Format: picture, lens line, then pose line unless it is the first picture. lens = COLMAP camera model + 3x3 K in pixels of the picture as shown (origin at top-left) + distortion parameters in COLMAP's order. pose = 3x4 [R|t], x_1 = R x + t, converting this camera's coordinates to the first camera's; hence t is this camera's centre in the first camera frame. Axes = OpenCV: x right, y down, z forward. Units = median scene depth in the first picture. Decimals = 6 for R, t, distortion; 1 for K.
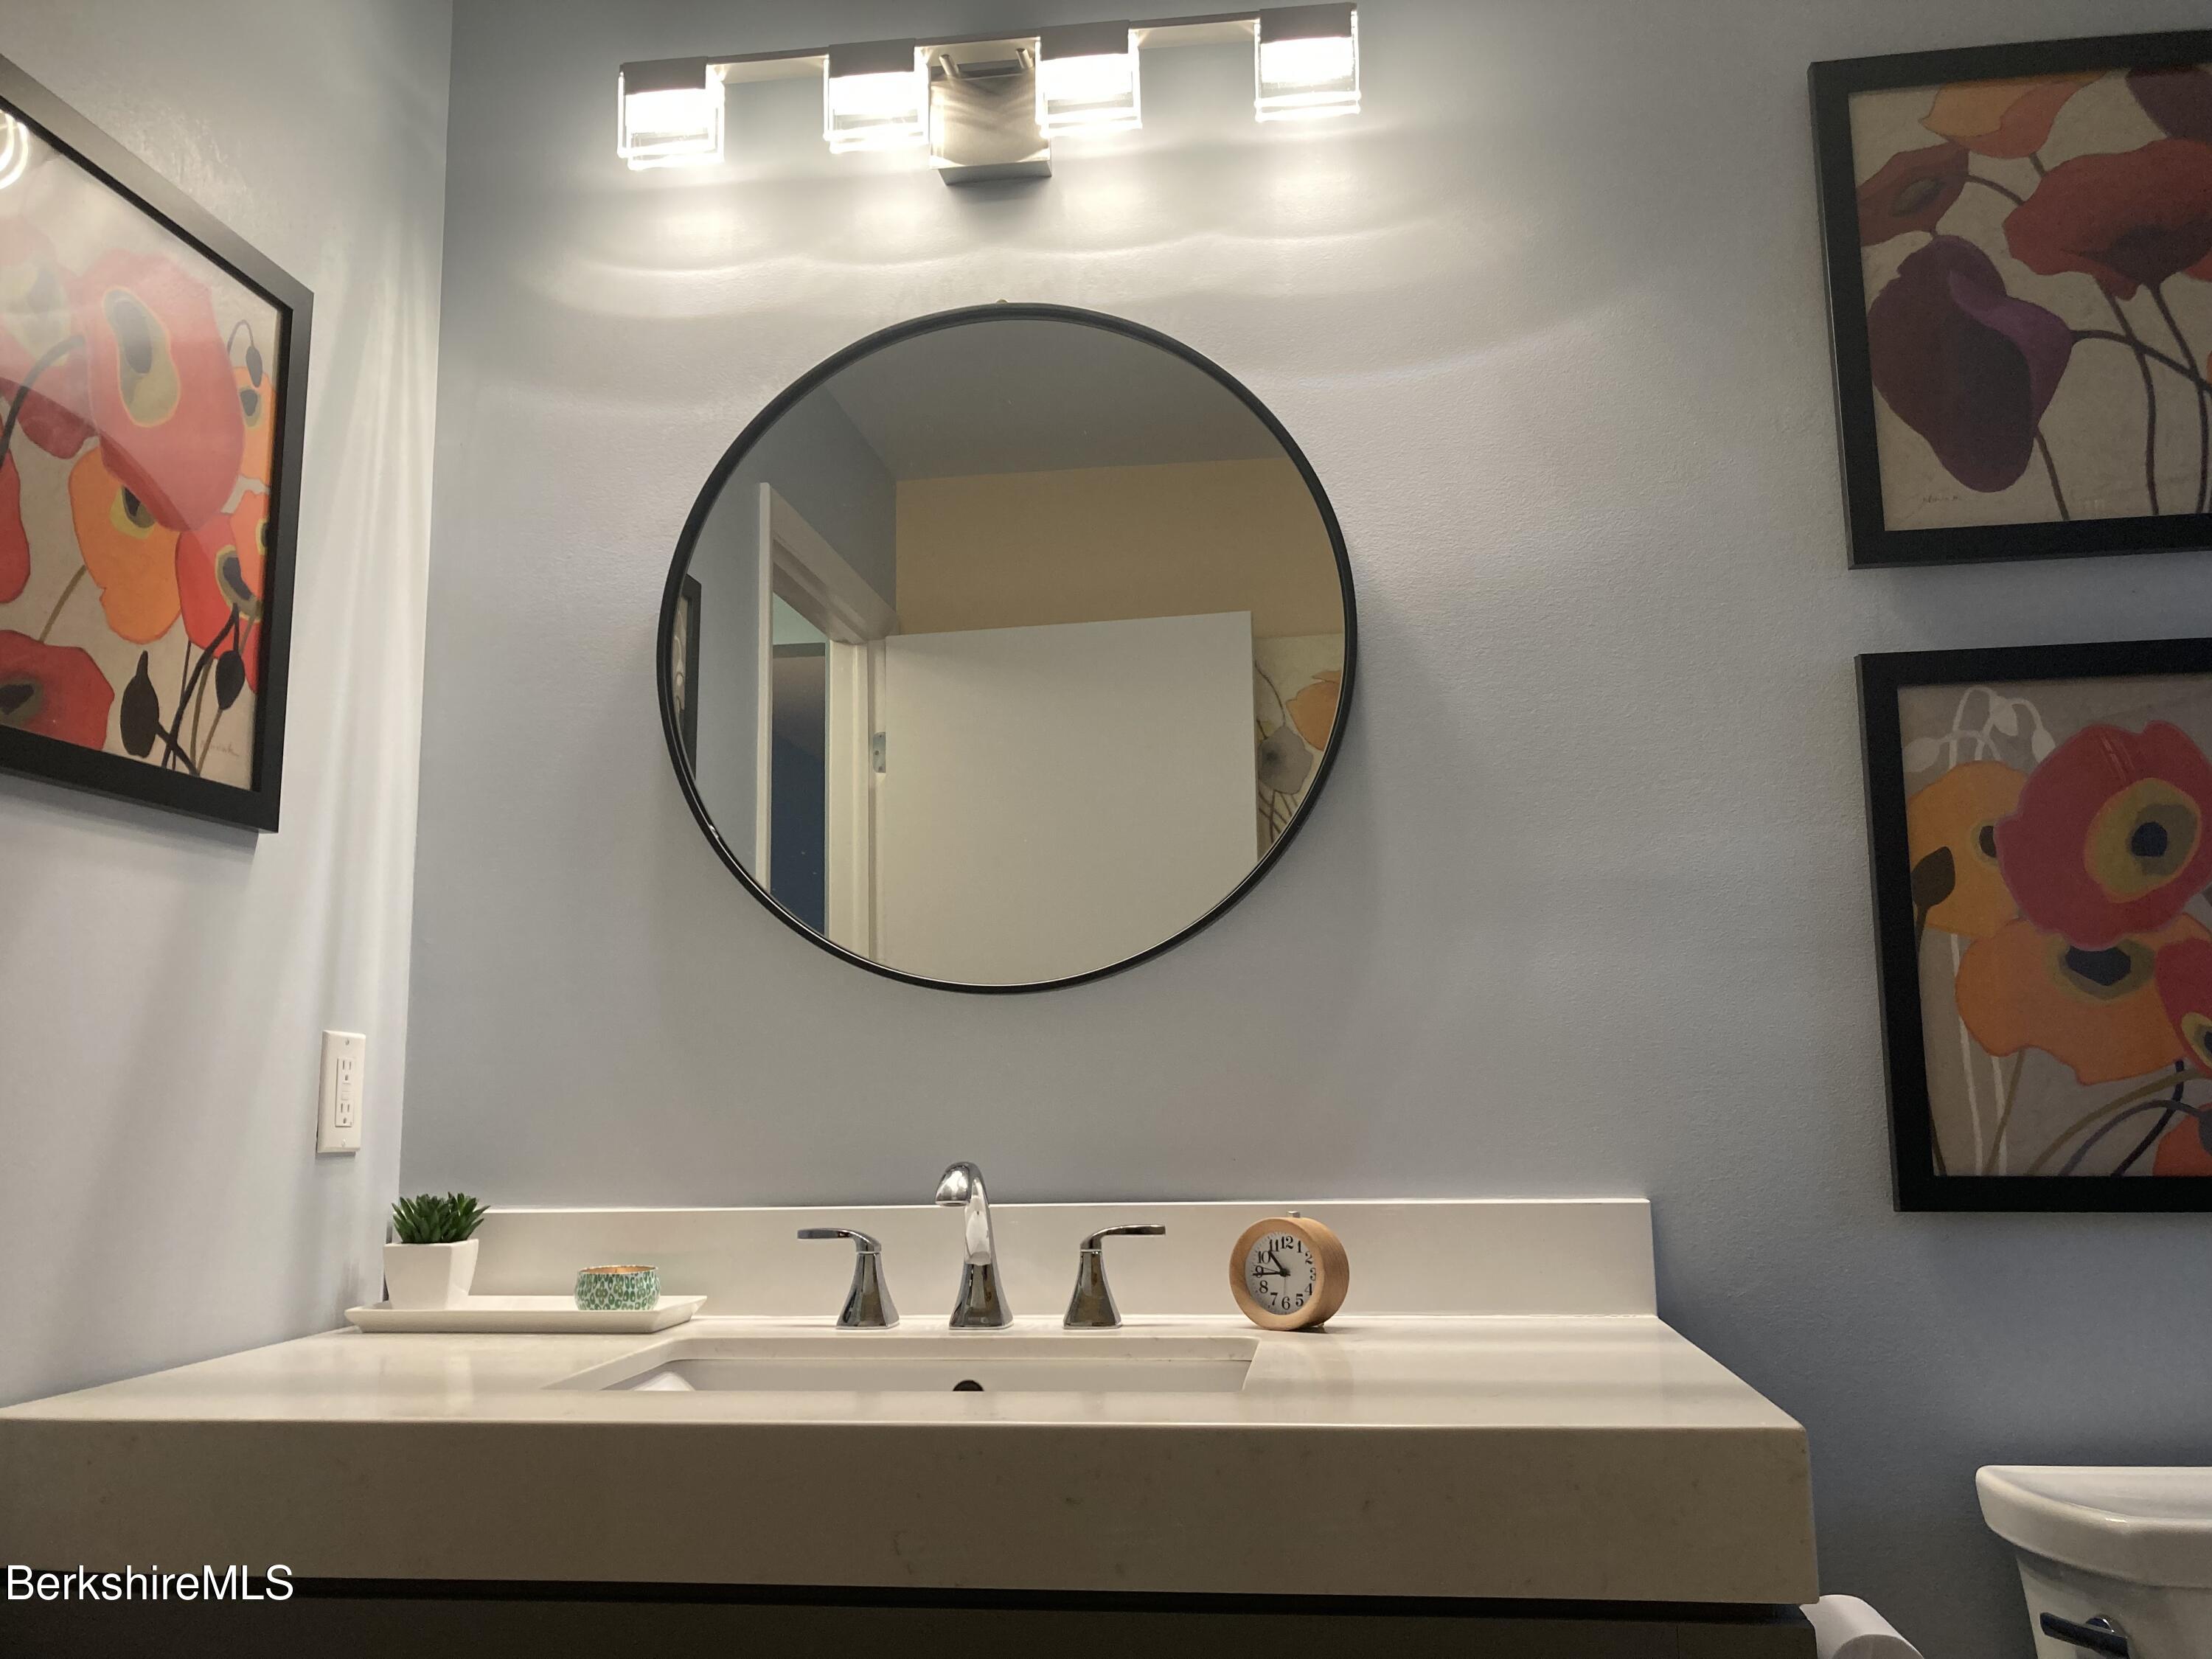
lens RADIAL K [[1807.3, 0, 1097.7], [0, 1807.3, 813.6], [0, 0, 1]] dist [-0.001085, 0.008410]
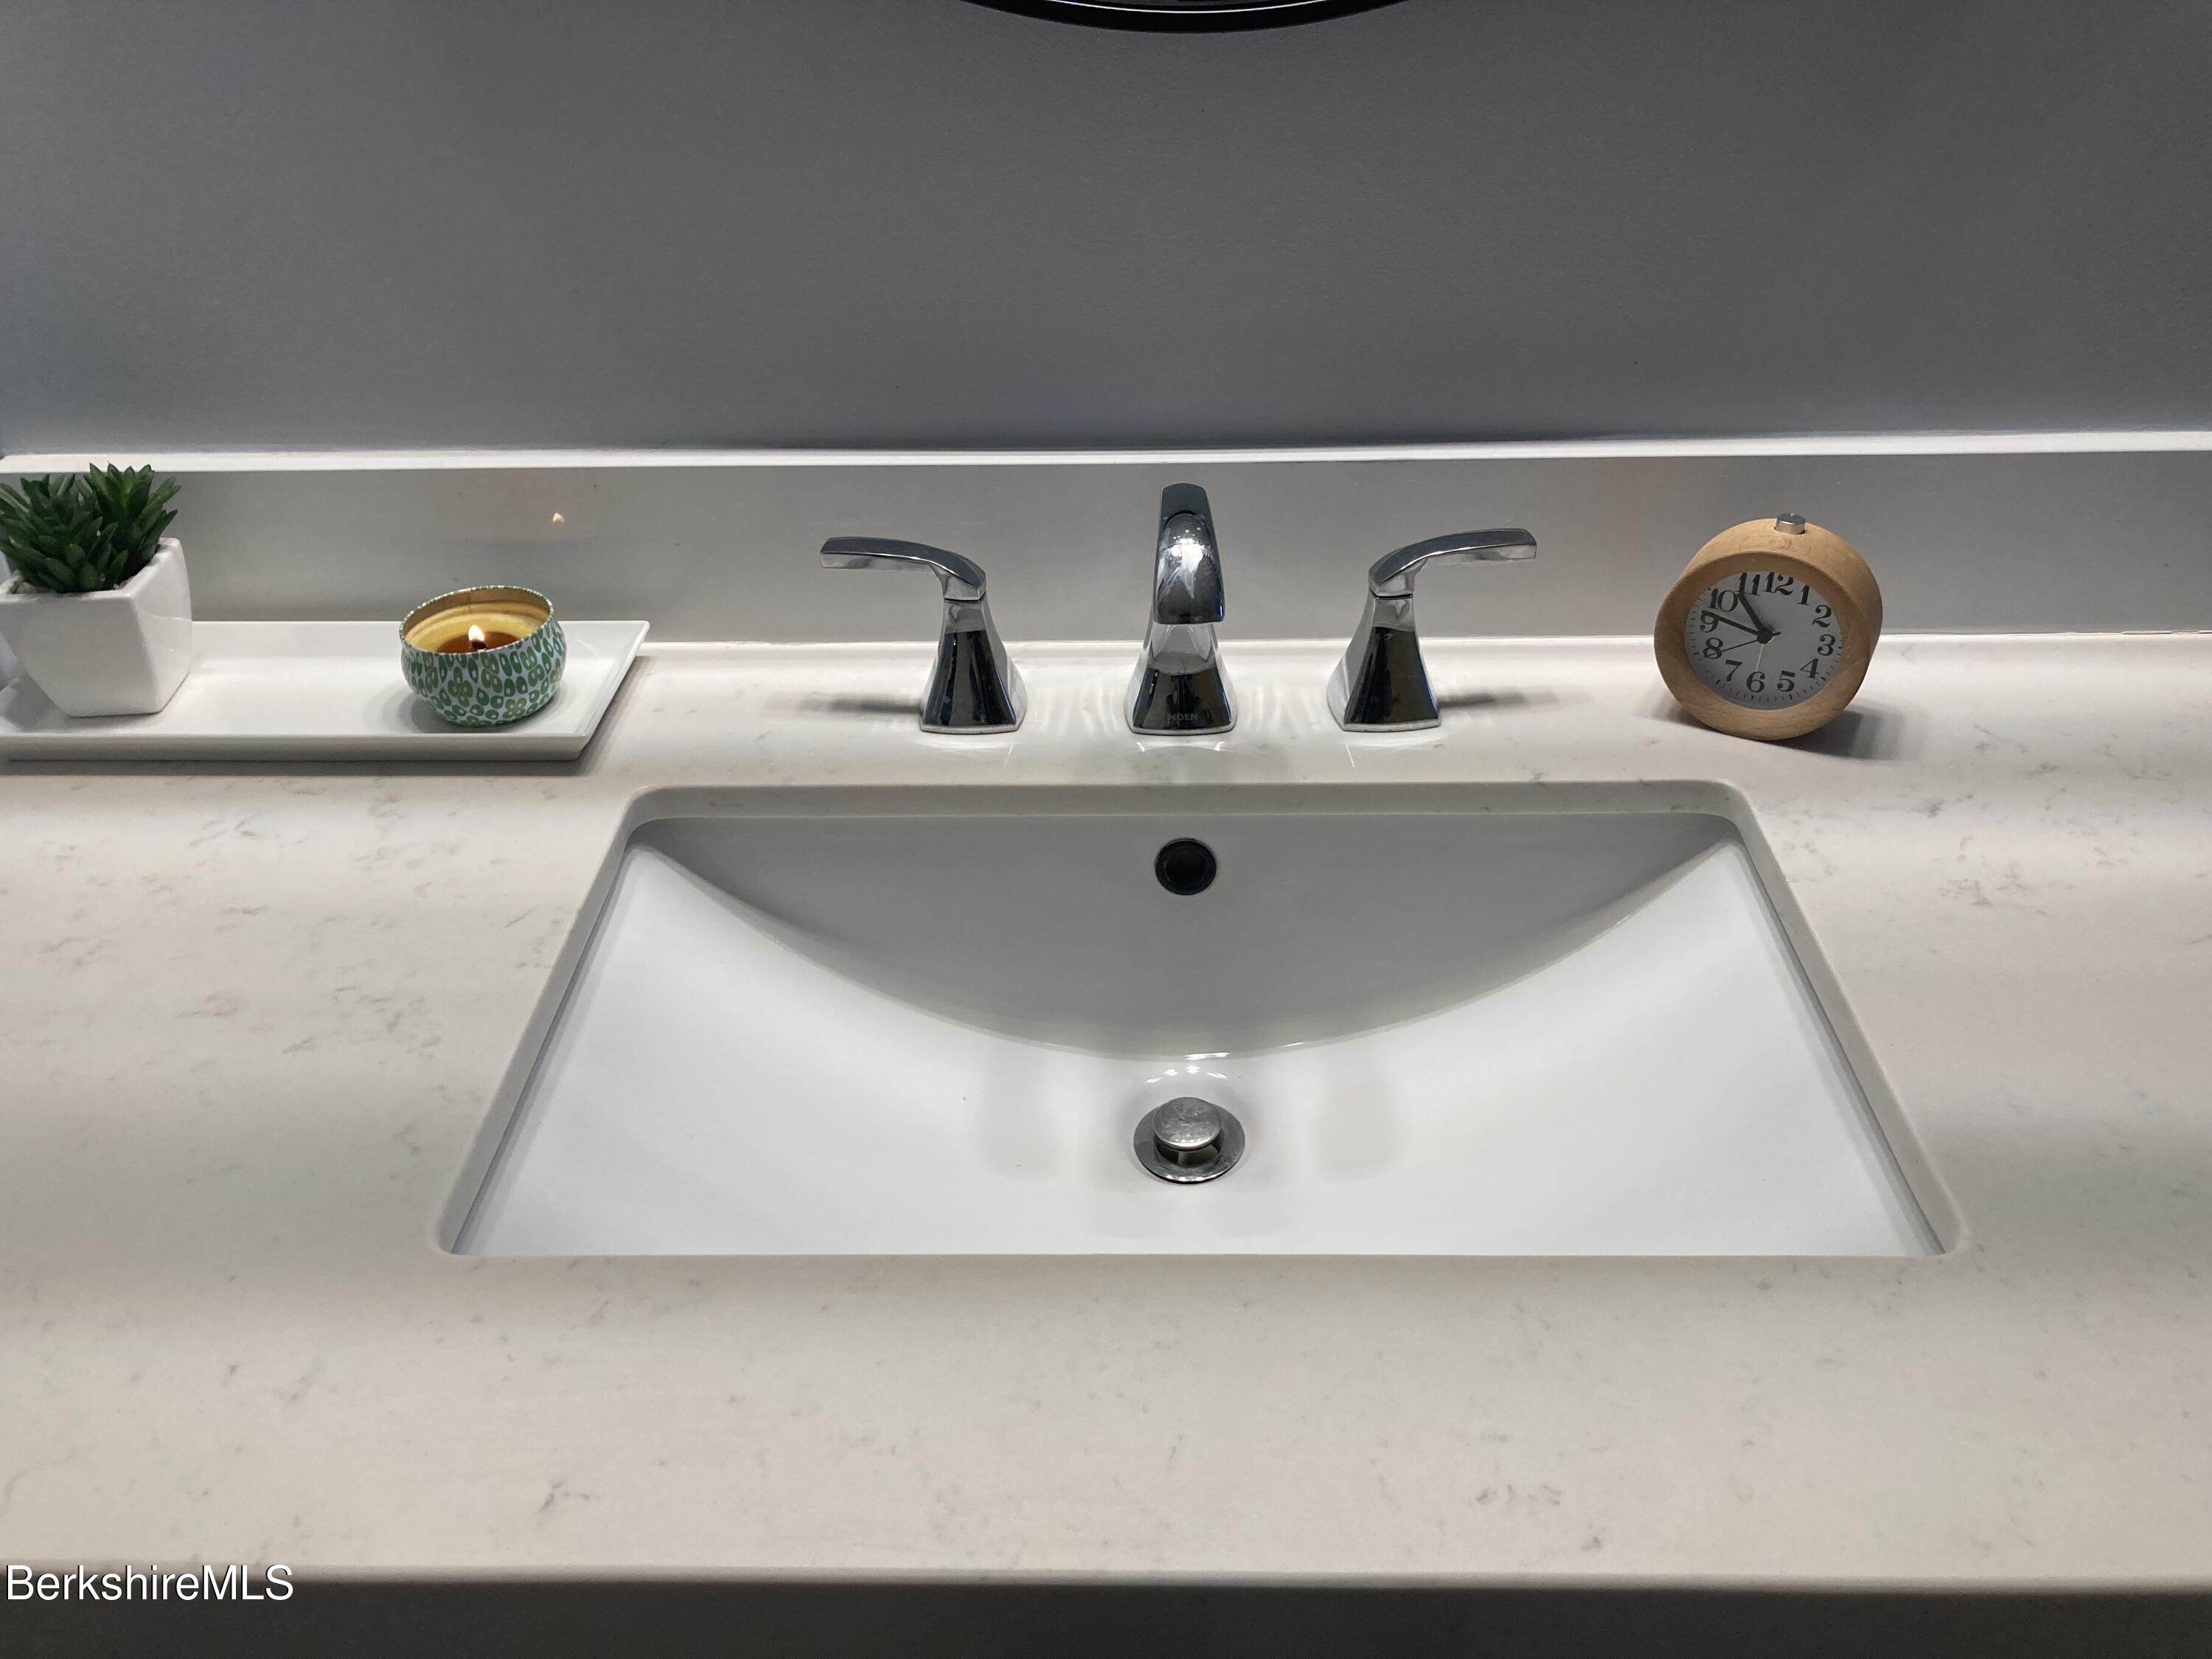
lens RADIAL K [[1797.2, 0, 1114.3], [0, 1797.2, 851.6], [0, 0, 1]] dist [0.007619, 0.002865]
pose [[0.993043, -0.068995, 0.095423, -0.138529], [-0.013213, 0.739954, 0.672527, -0.053636], [-0.117010, -0.669109, 0.733895, 0.560499]]
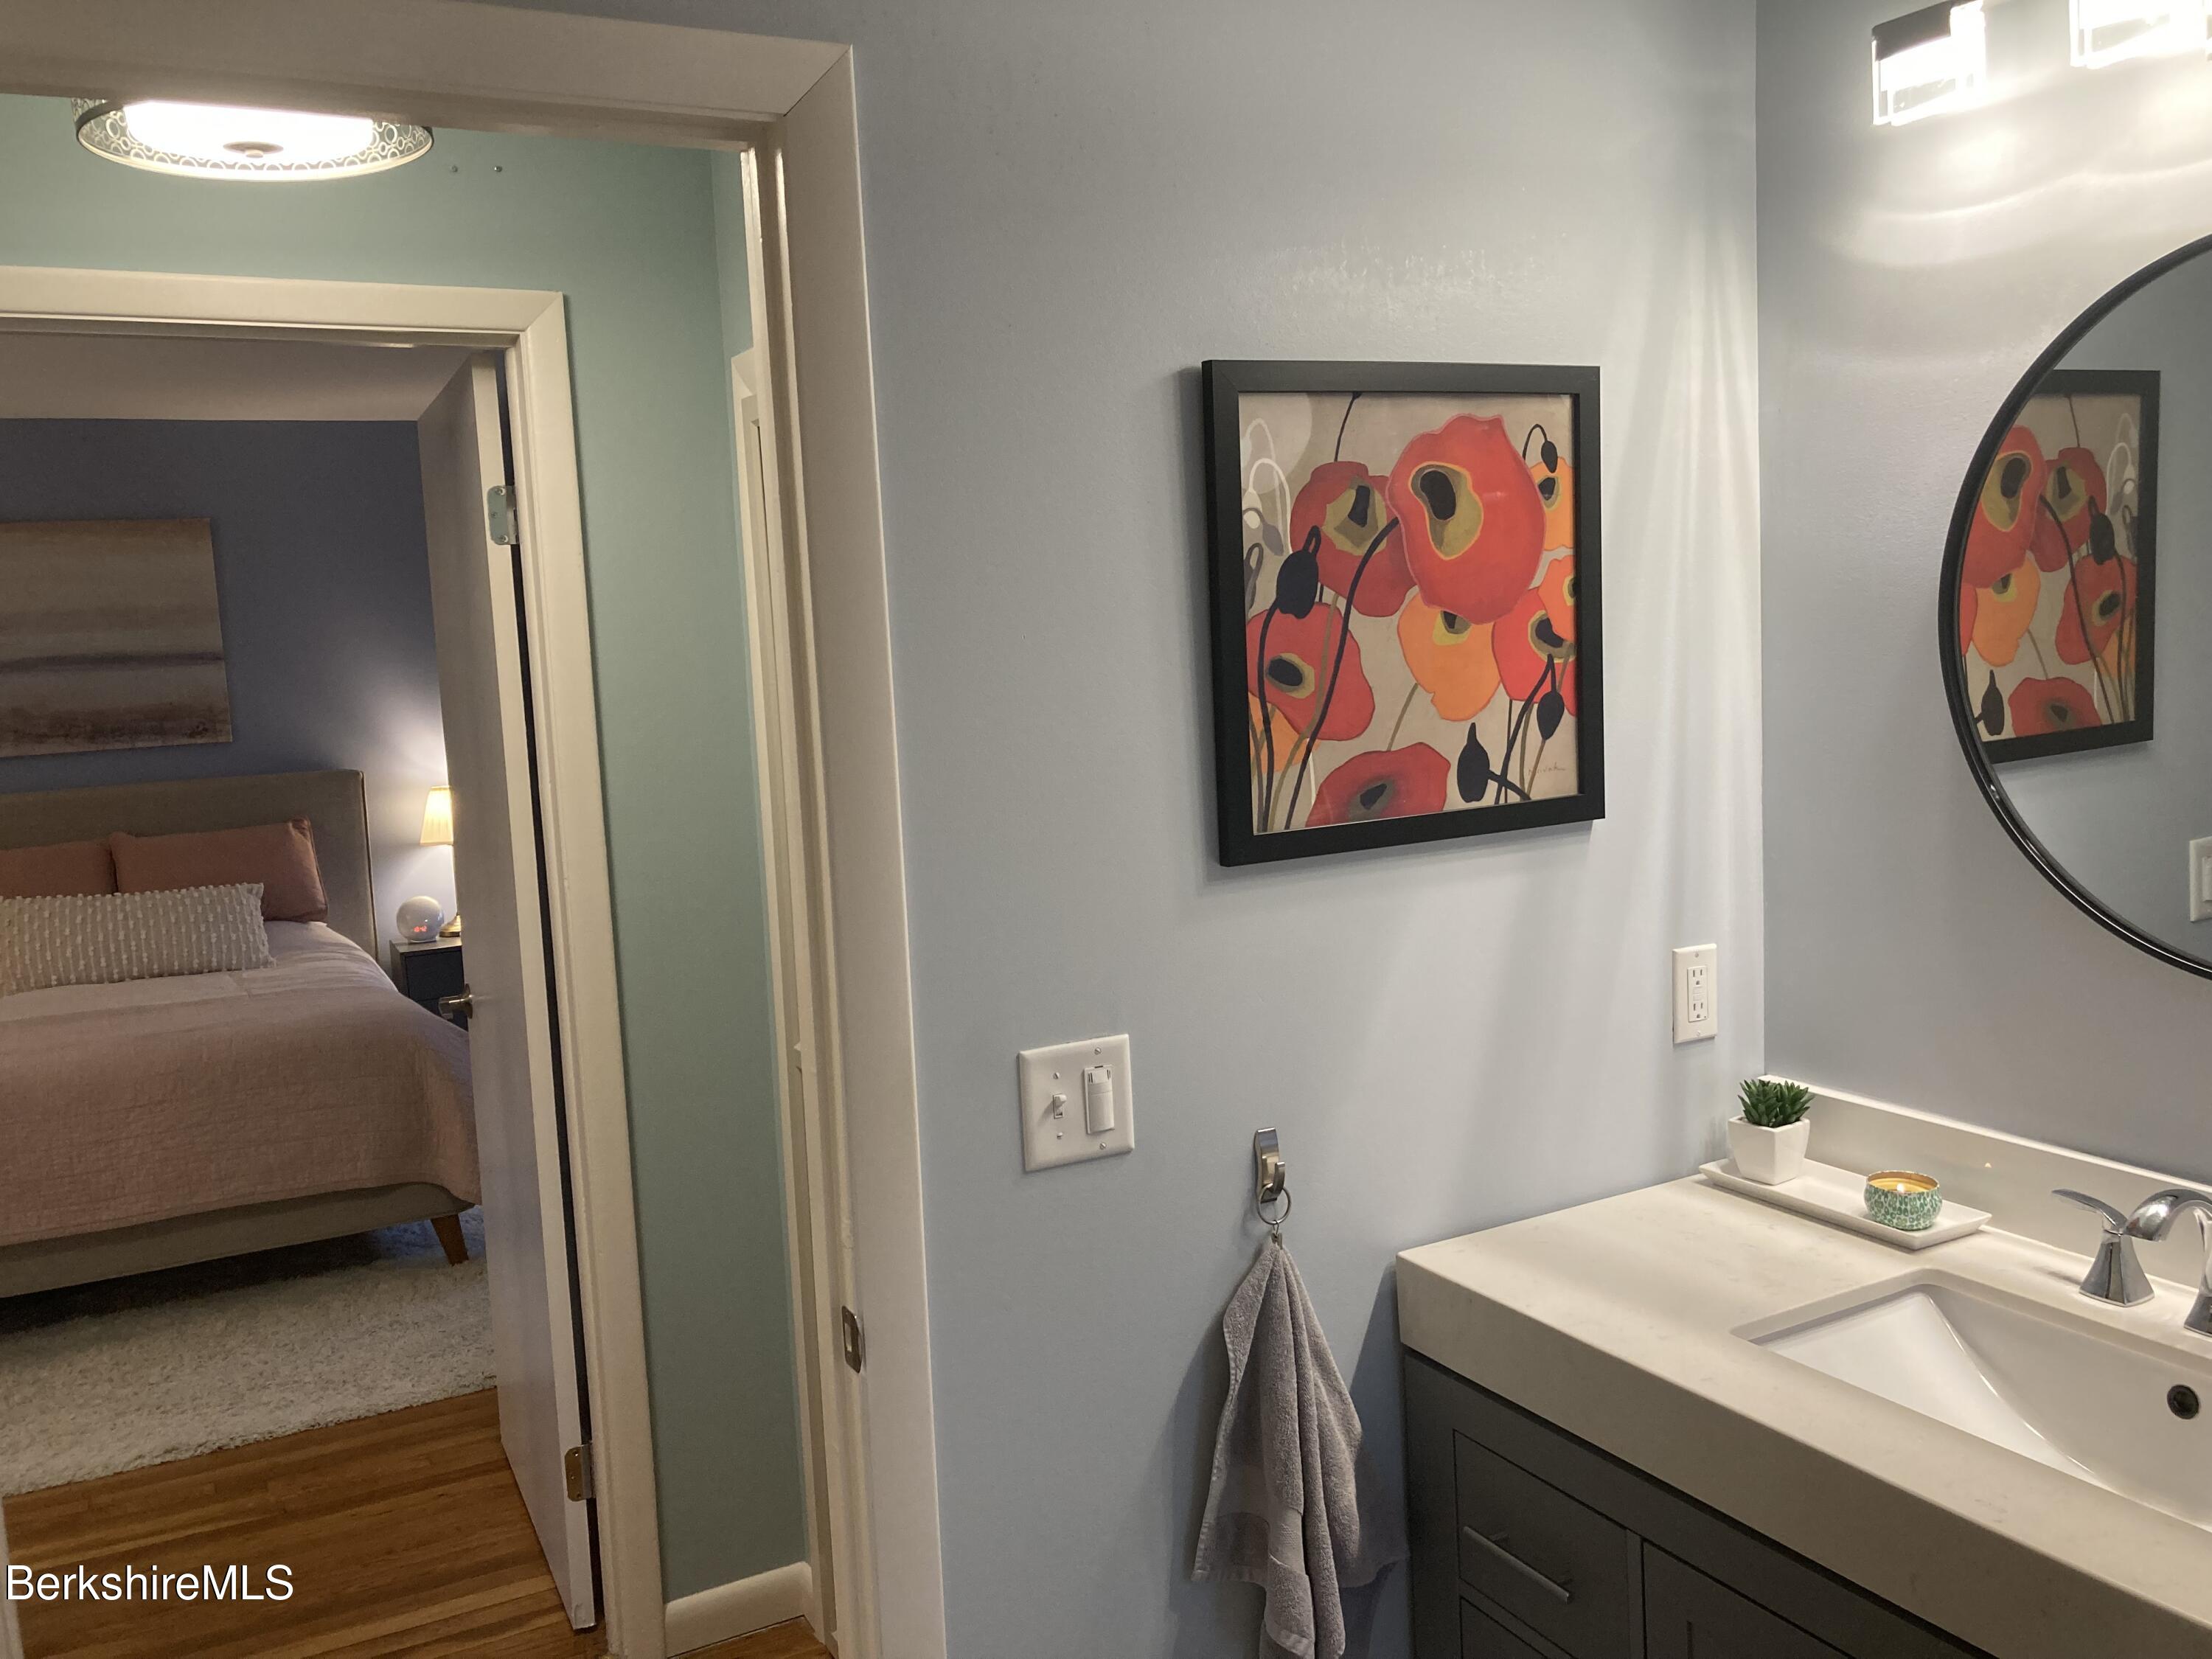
lens RADIAL K [[1830.6, 0, 1105.8], [0, 1830.6, 785.1], [0, 0, 1]] dist [0.011111, 0.005638]
pose [[0.592297, 0.058841, -0.803569, 0.374475], [0.161426, 0.968442, 0.189898, -0.309909], [0.789384, -0.242193, 0.564107, -0.011954]]
